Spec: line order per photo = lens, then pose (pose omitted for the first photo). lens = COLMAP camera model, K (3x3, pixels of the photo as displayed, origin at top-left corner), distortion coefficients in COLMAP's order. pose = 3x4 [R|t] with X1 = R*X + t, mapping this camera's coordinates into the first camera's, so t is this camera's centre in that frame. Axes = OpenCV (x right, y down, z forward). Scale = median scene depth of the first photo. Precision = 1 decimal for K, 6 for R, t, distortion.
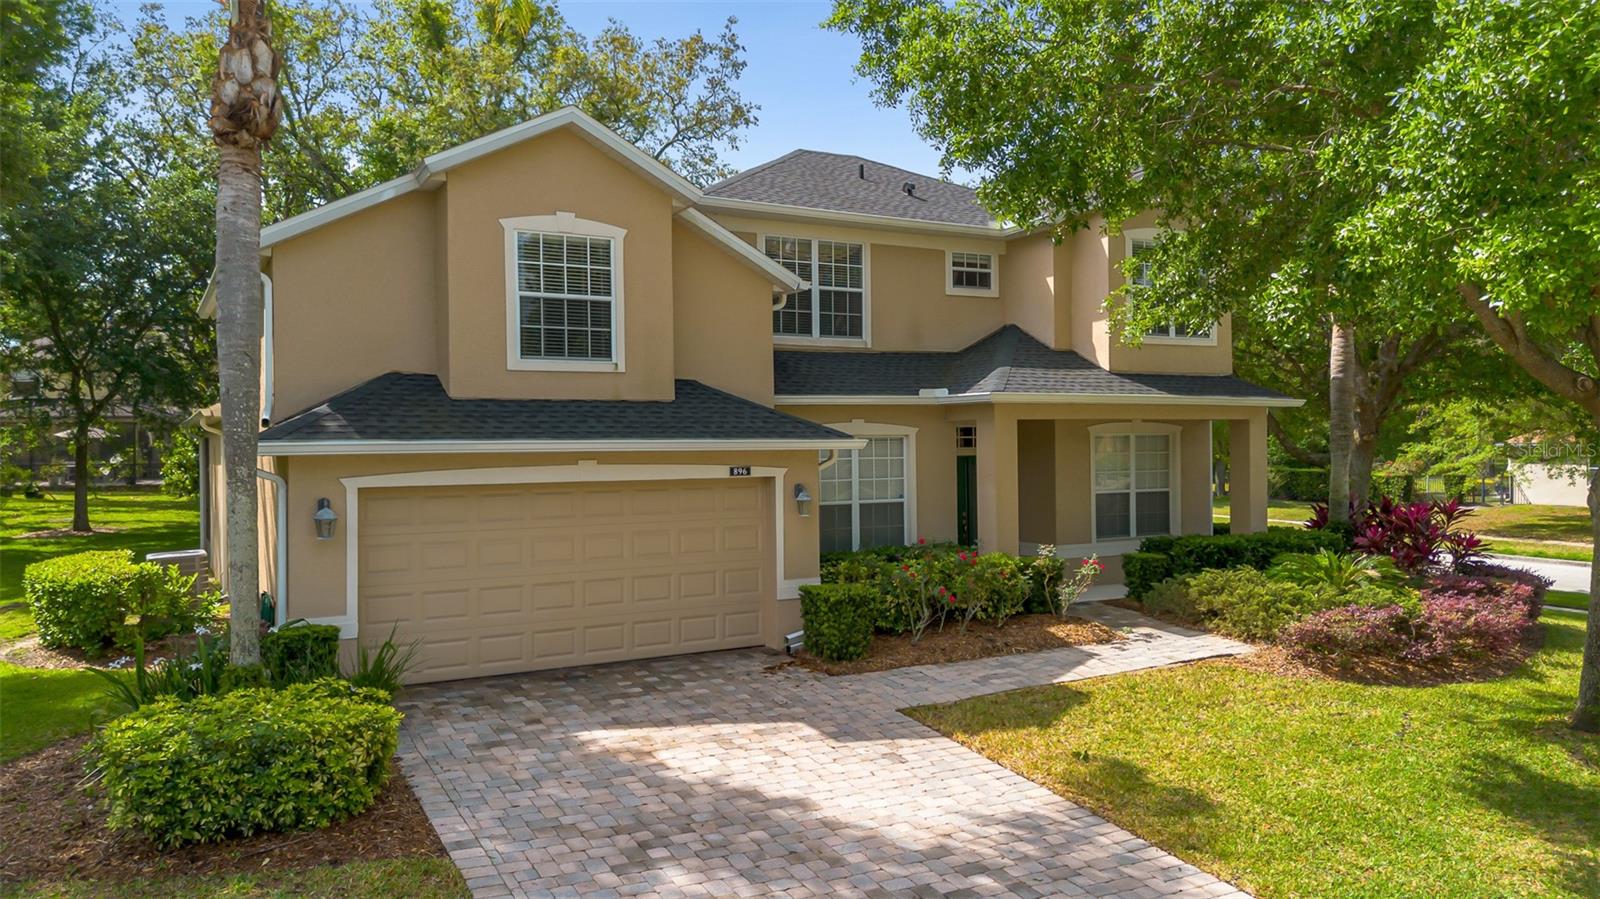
lens RADIAL K [[1173.6, 0, 800.0], [0, 1173.6, 449.5], [0, 0, 1]] dist [0.046953, -0.032937]
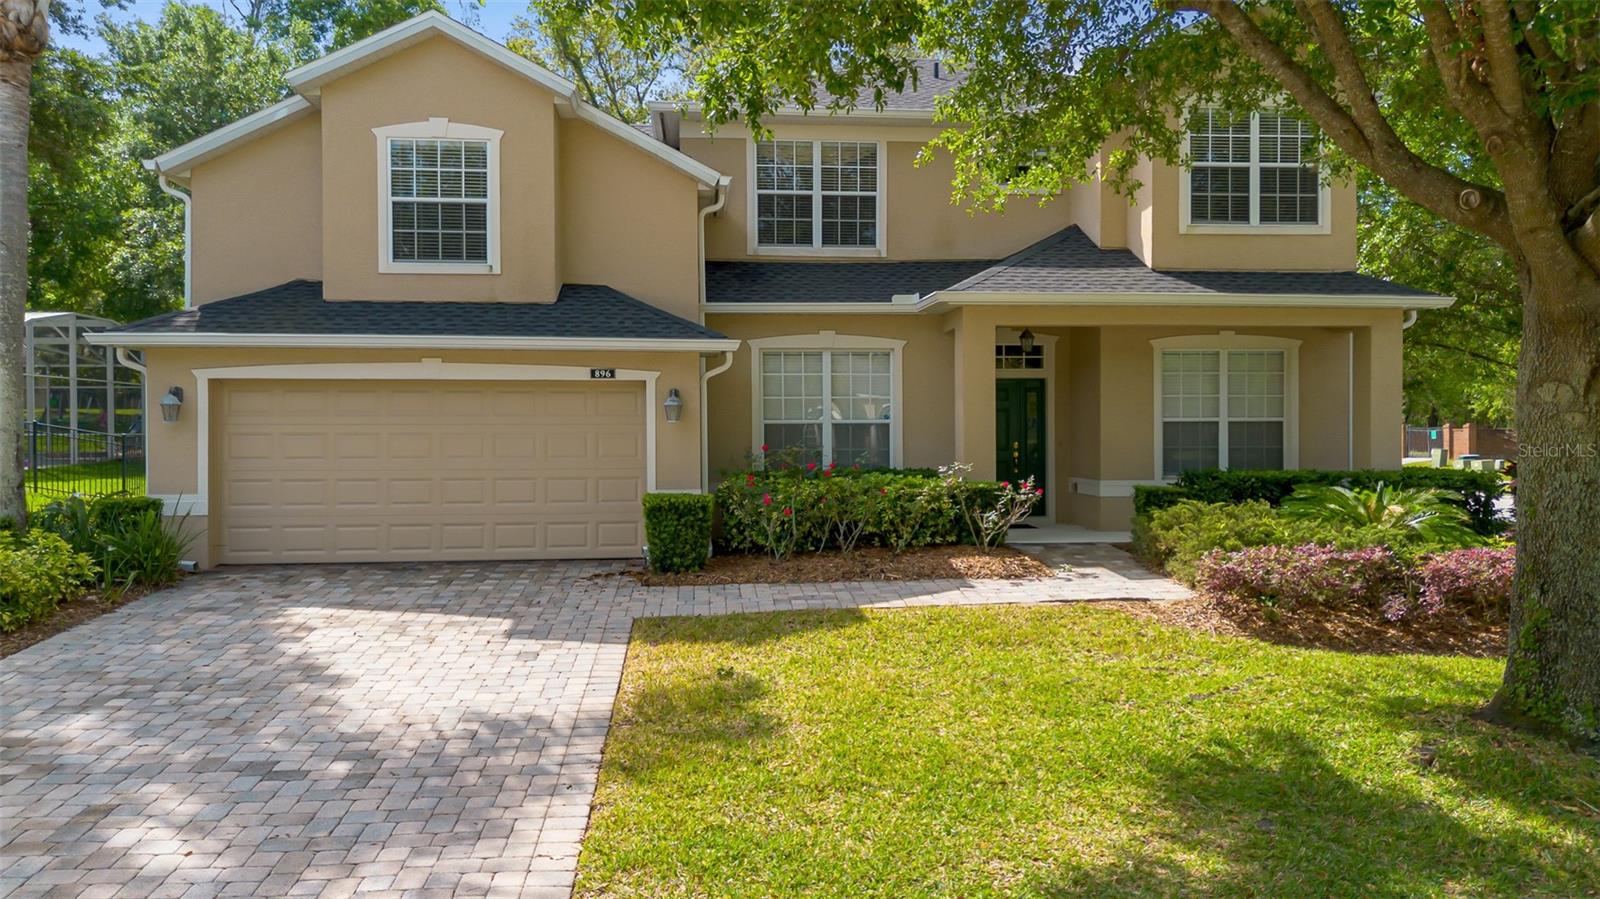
lens RADIAL K [[1150.6, 0, 800.0], [0, 1150.6, 449.5], [0, 0, 1]] dist [0.066758, -0.077250]
pose [[0.913427, 0.015074, -0.406722, 0.492630], [-0.009075, 0.999820, 0.016675, 0.065269], [0.406900, -0.011540, 0.913400, 0.206572]]
